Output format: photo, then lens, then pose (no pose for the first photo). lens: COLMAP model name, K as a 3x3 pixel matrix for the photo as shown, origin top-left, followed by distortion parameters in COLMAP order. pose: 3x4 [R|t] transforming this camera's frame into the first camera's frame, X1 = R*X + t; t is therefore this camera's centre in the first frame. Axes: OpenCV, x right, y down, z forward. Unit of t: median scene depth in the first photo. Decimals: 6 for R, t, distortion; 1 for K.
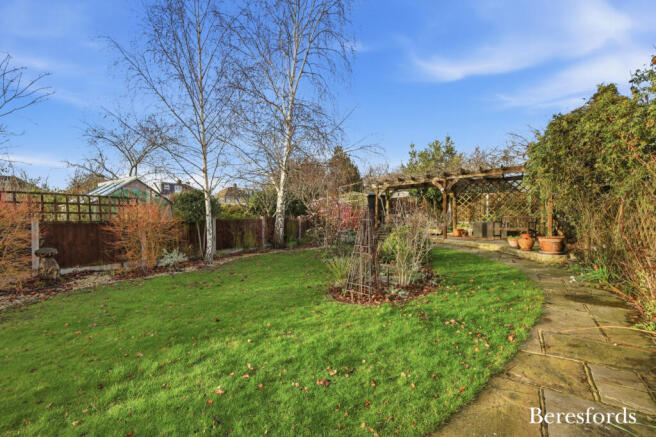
lens RADIAL K [[300.4, 0, 328.0], [0, 300.4, 218.5], [0, 0, 1]] dist [-0.001656, -0.000374]
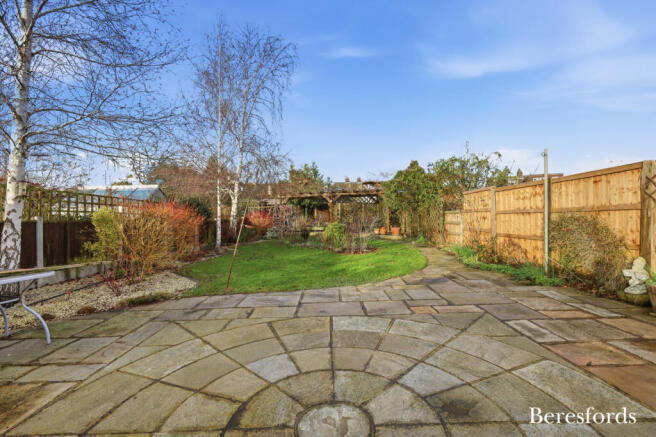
lens RADIAL K [[282.5, 0, 329.2], [0, 282.5, 215.0], [0, 0, 1]] dist [-0.000466, -0.000076]
pose [[0.848029, 0.013158, 0.529786, -0.468257], [0.001277, 0.999638, -0.026872, 0.017025], [-0.529948, 0.023464, 0.847705, -0.291014]]
